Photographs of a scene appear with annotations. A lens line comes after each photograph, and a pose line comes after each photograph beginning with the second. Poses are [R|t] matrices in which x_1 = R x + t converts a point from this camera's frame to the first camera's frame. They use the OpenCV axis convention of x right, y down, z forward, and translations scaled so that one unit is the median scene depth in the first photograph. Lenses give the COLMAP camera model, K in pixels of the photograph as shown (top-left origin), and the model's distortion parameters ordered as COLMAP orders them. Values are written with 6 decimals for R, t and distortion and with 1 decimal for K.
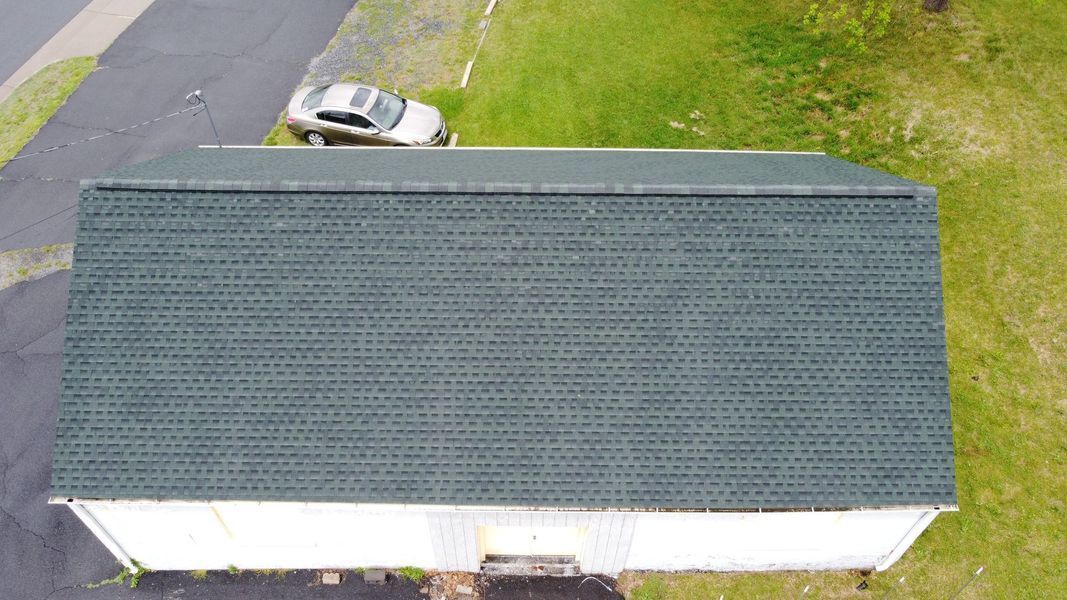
lens RADIAL K [[816.5, 0, 523.5], [0, 816.5, 298.2], [0, 0, 1]] dist [-0.005518, -0.006087]
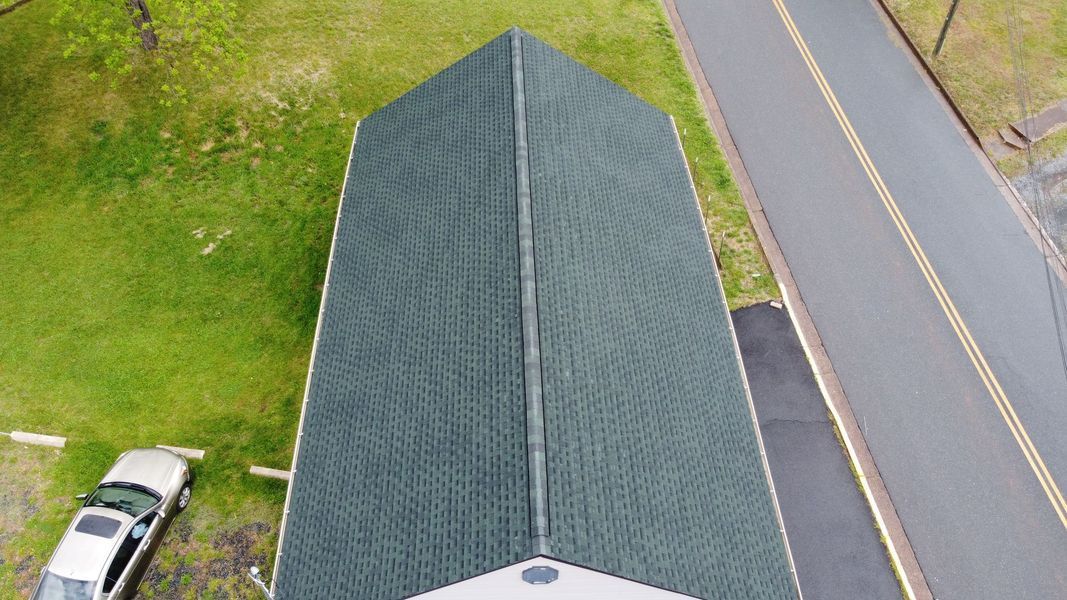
lens RADIAL K [[816.5, 0, 523.5], [0, 816.5, 298.2], [0, 0, 1]] dist [-0.005518, -0.006087]
pose [[-0.038940, -0.734812, 0.677153, -0.703015], [0.749904, 0.426381, 0.505810, -0.526776], [-0.660400, 0.527496, 0.534434, 0.341521]]
